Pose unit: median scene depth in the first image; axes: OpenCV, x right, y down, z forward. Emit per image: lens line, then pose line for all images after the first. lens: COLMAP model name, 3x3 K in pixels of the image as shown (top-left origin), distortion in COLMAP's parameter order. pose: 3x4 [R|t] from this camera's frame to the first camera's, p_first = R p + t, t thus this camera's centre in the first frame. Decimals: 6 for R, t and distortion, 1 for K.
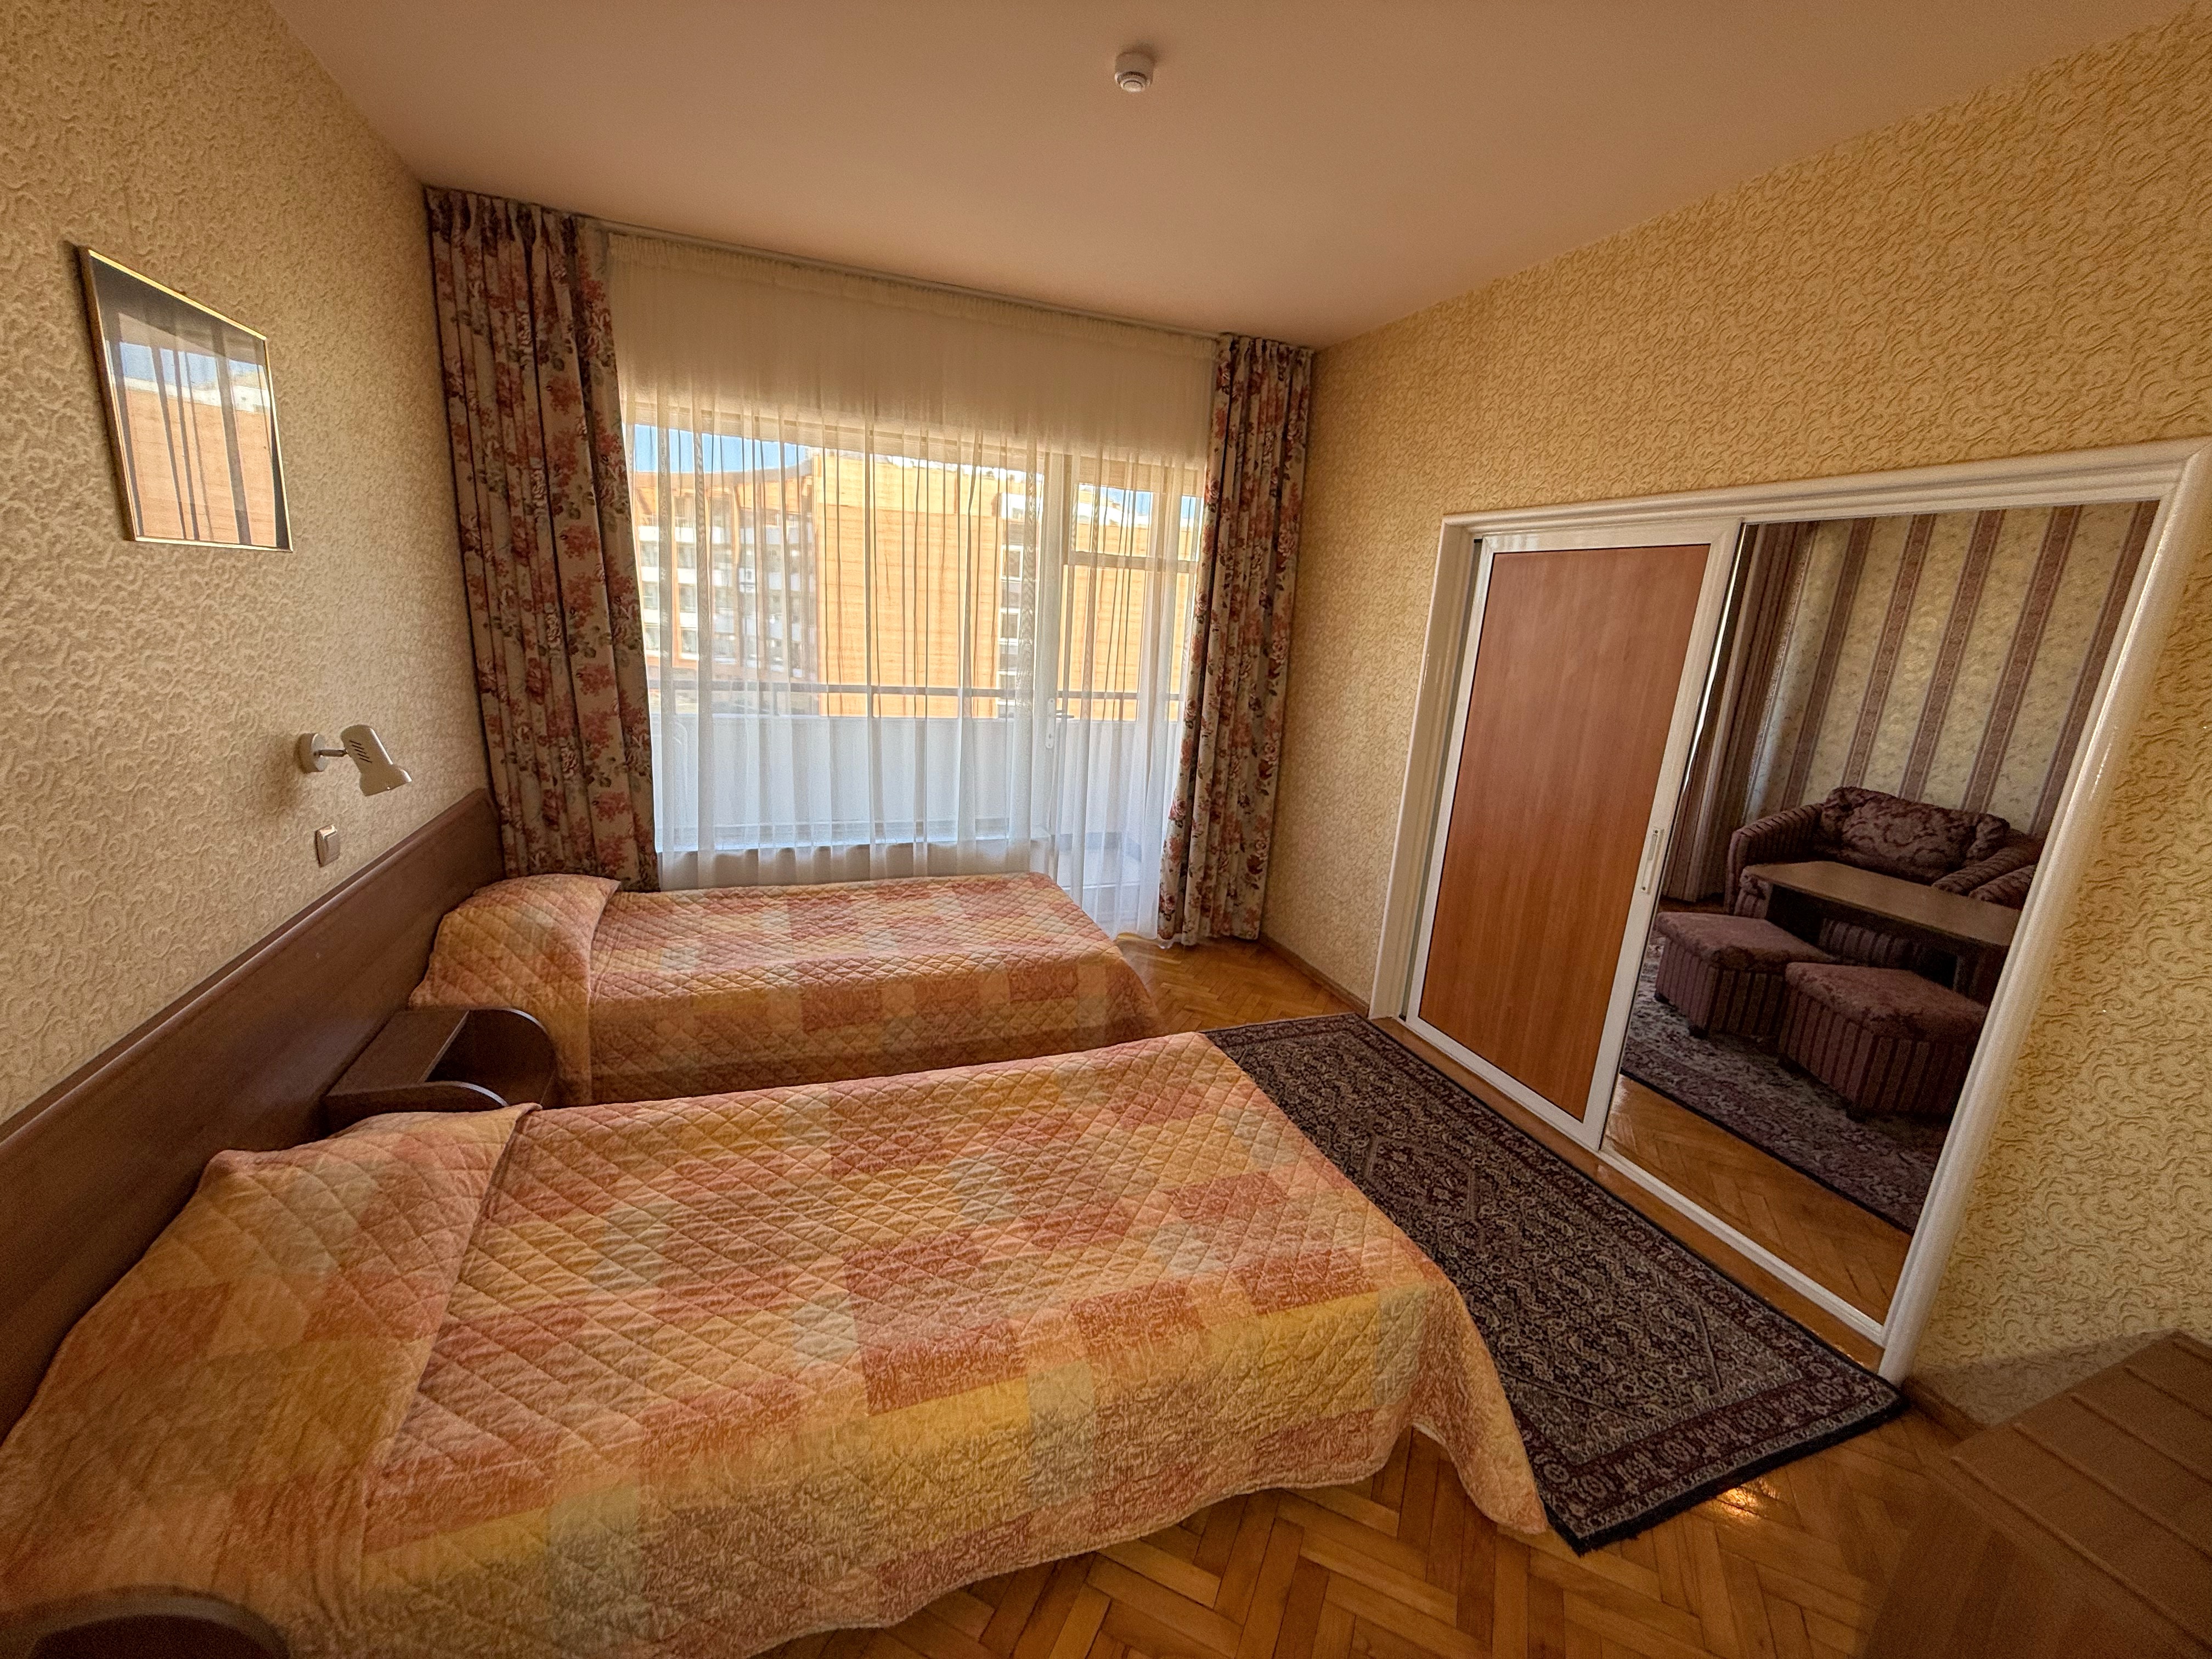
lens RADIAL K [[879.9, 0, 1104.0], [0, 879.9, 822.9], [0, 0, 1]] dist [-0.002099, -0.000606]
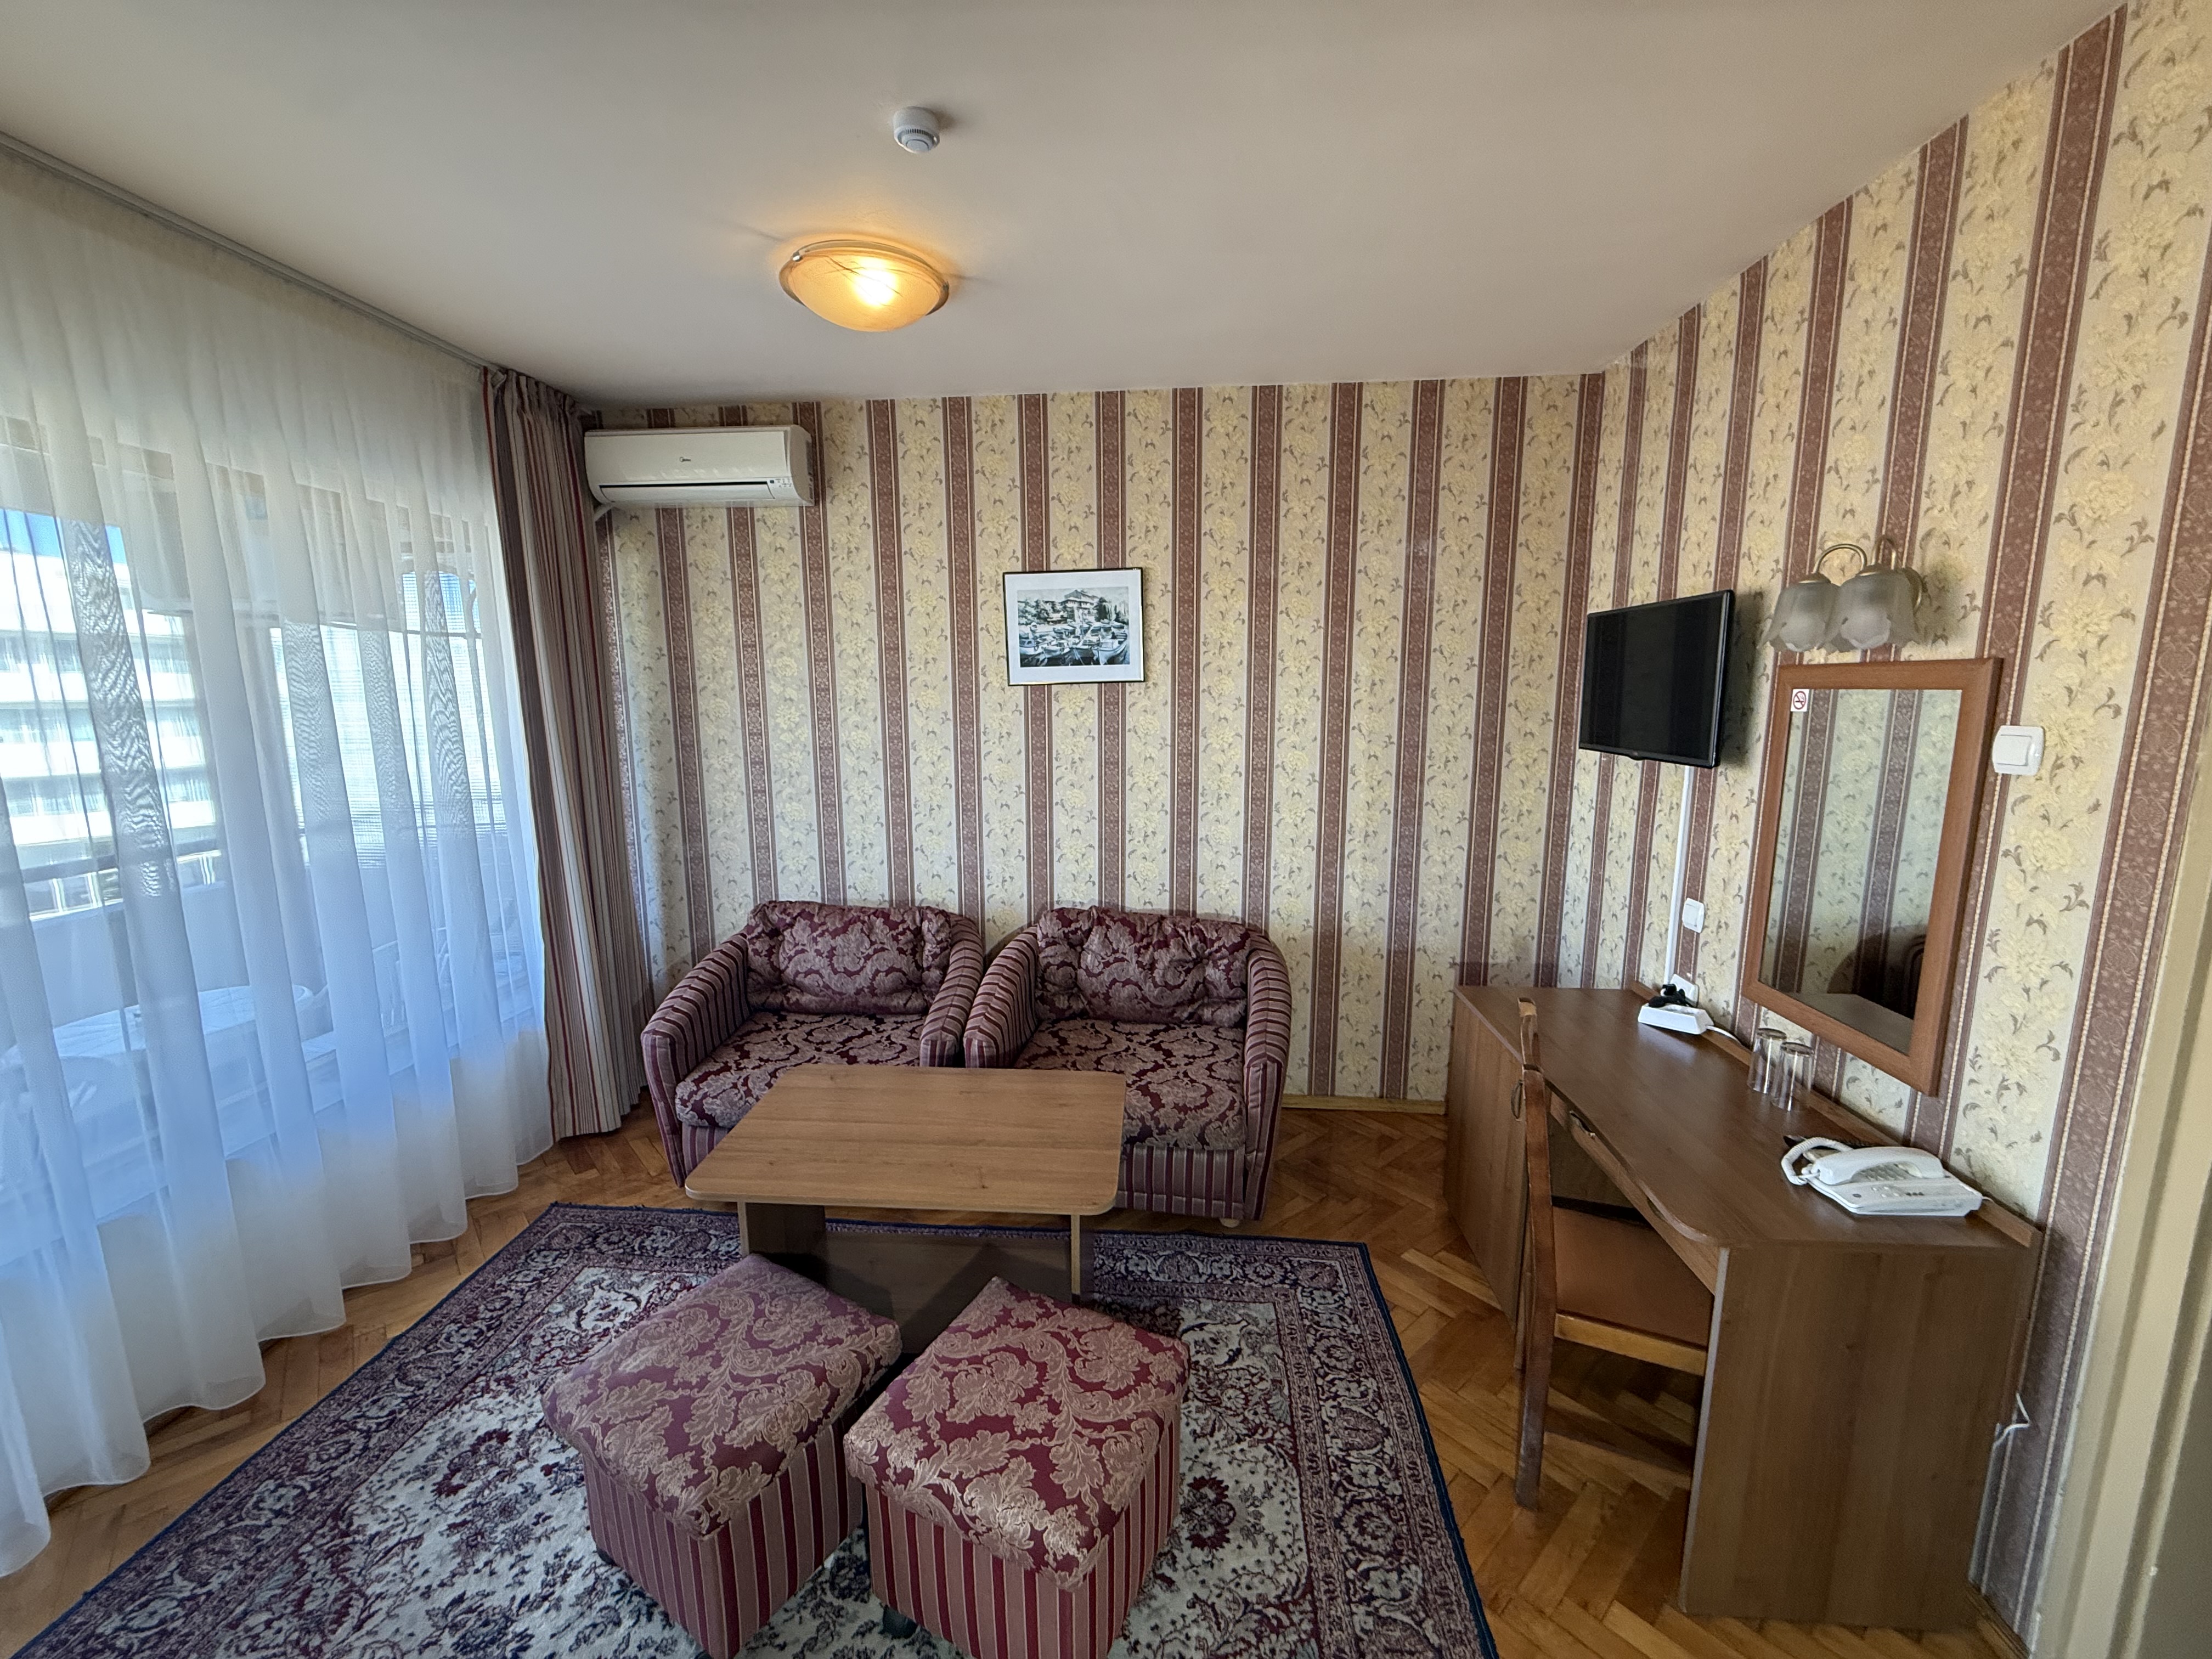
lens RADIAL K [[879.9, 0, 1108.8], [0, 879.9, 835.8], [0, 0, 1]] dist [-0.002099, -0.000606]
pose [[0.411506, -0.214866, 0.885718, 0.356775], [0.247513, 0.961637, 0.118288, -0.108152], [-0.877155, 0.170551, 0.448901, 0.444997]]
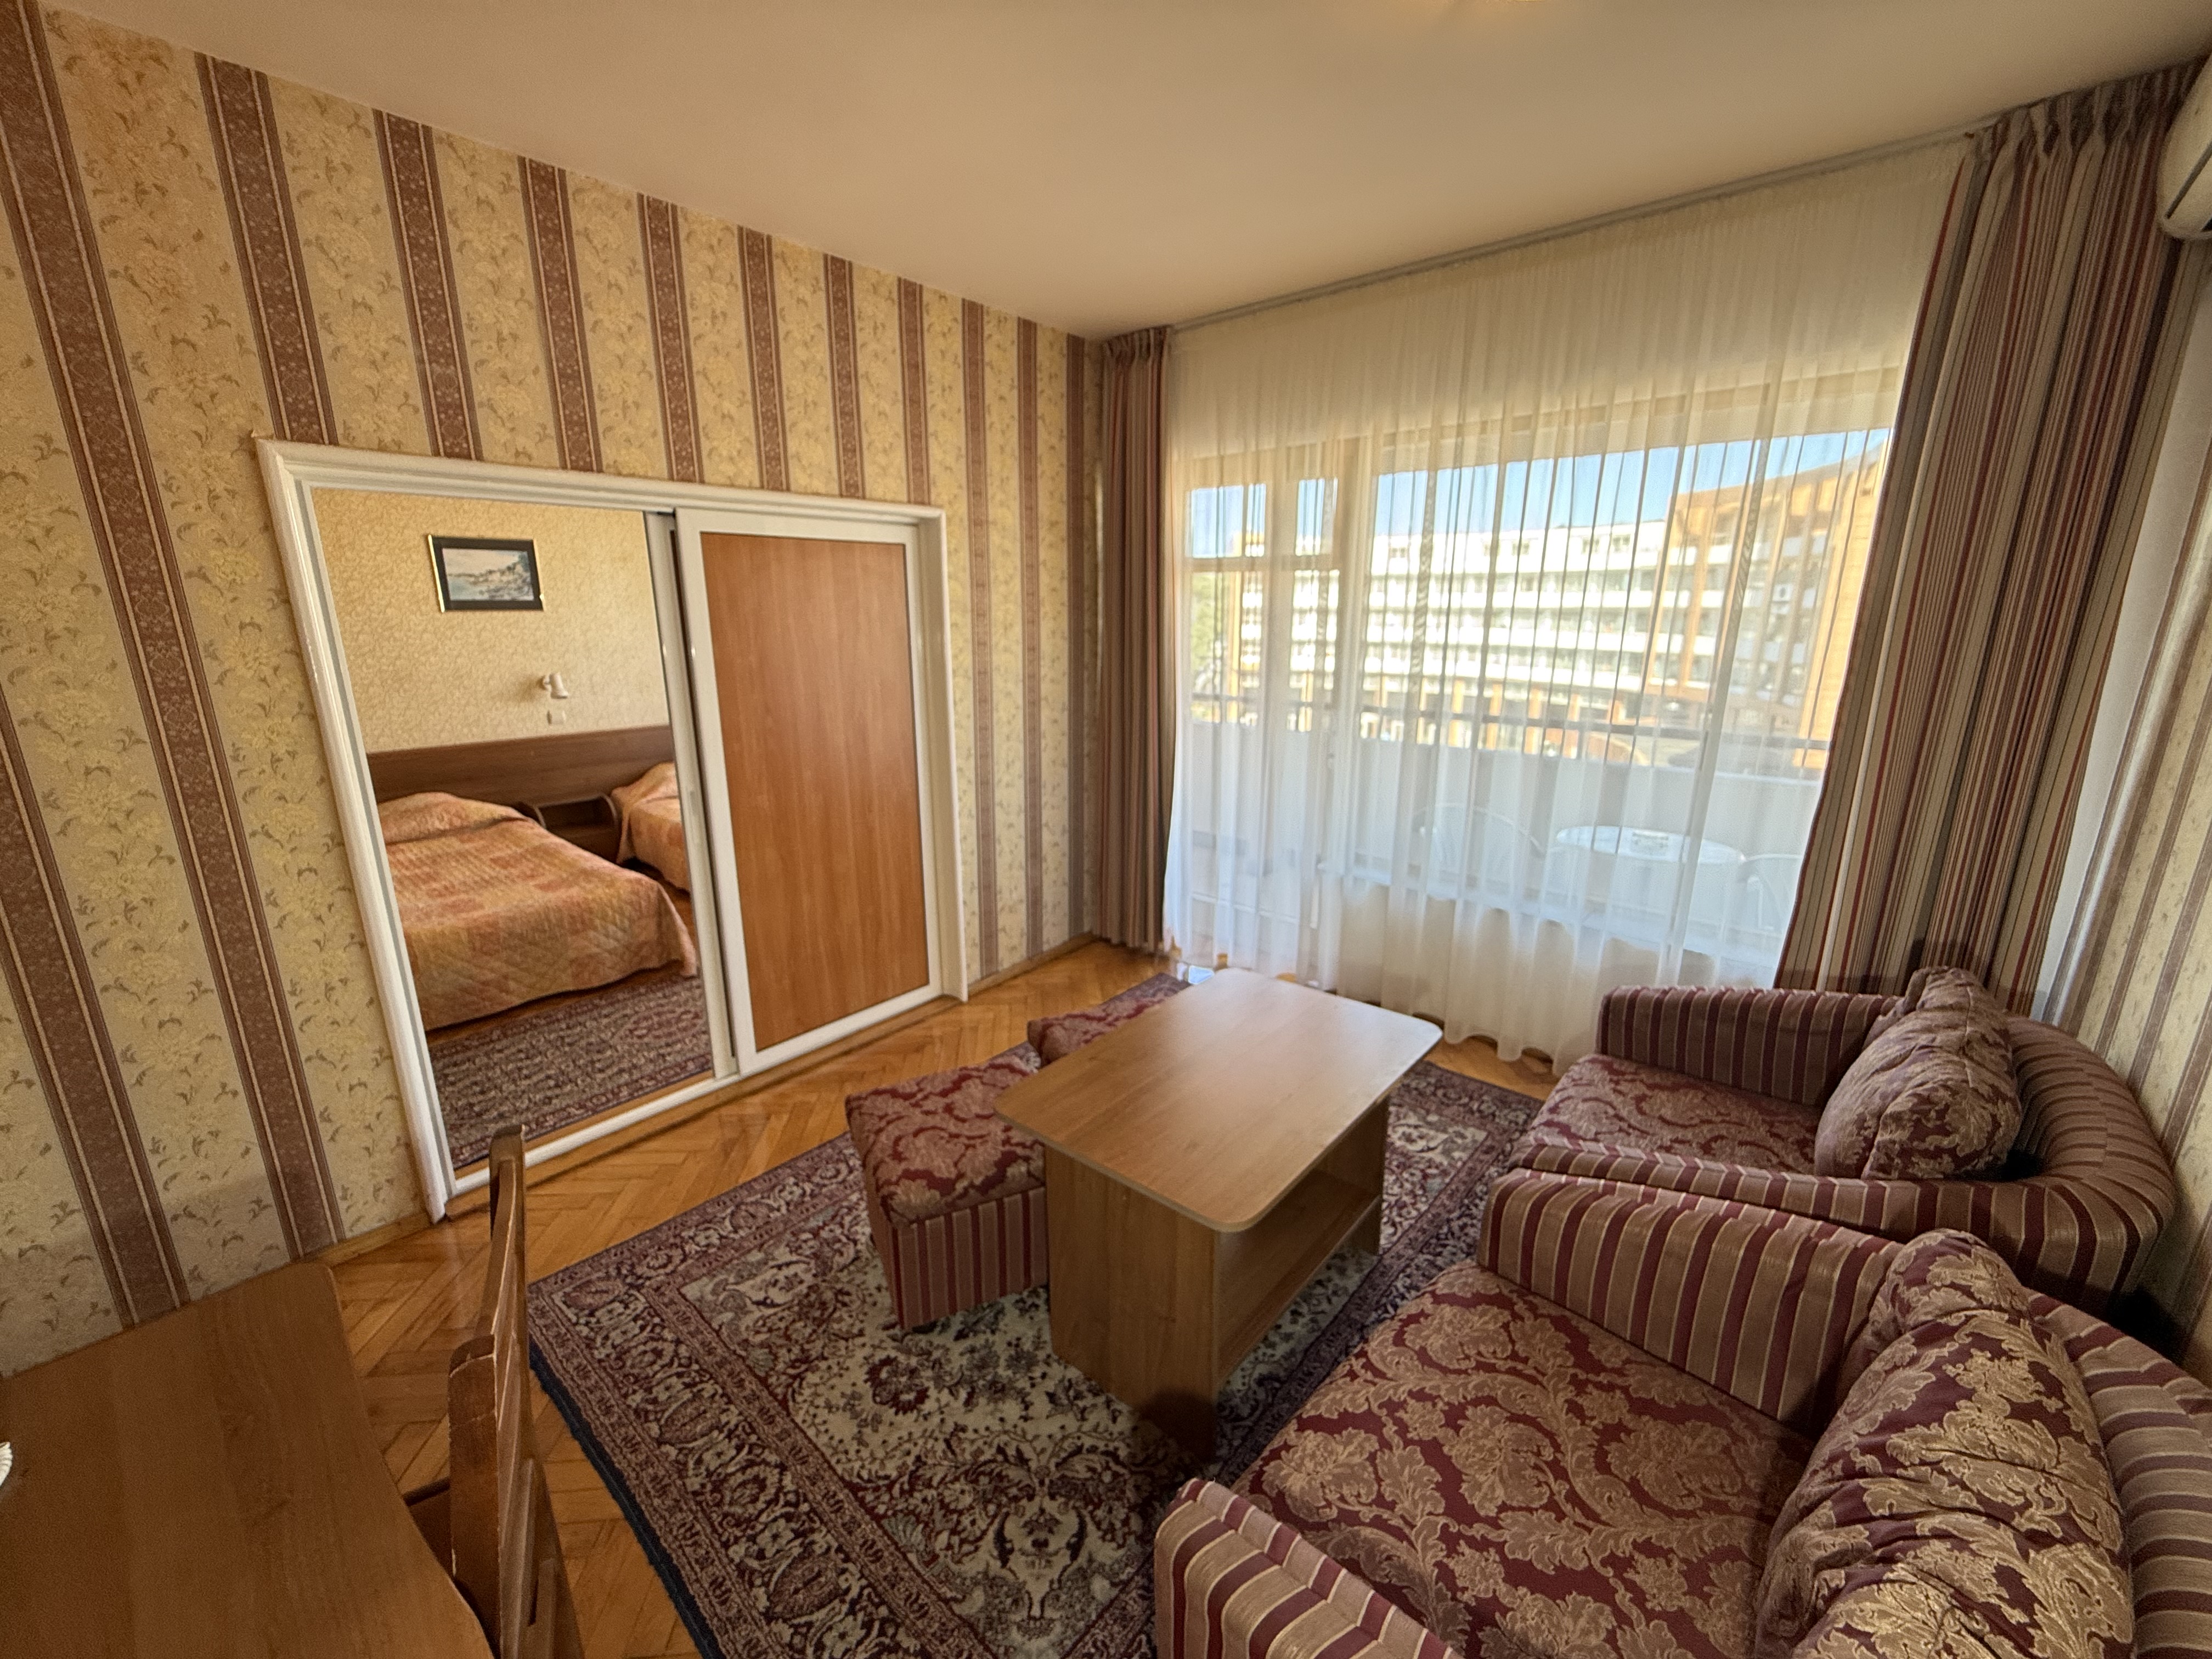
lens RADIAL K [[879.9, 0, 1097.8], [0, 879.9, 823.4], [0, 0, 1]] dist [-0.002099, -0.000606]
pose [[0.474134, 0.153930, -0.866892, 0.977758], [-0.181239, 0.980576, 0.074990, -0.066960], [0.861597, 0.121559, 0.492823, 0.478846]]
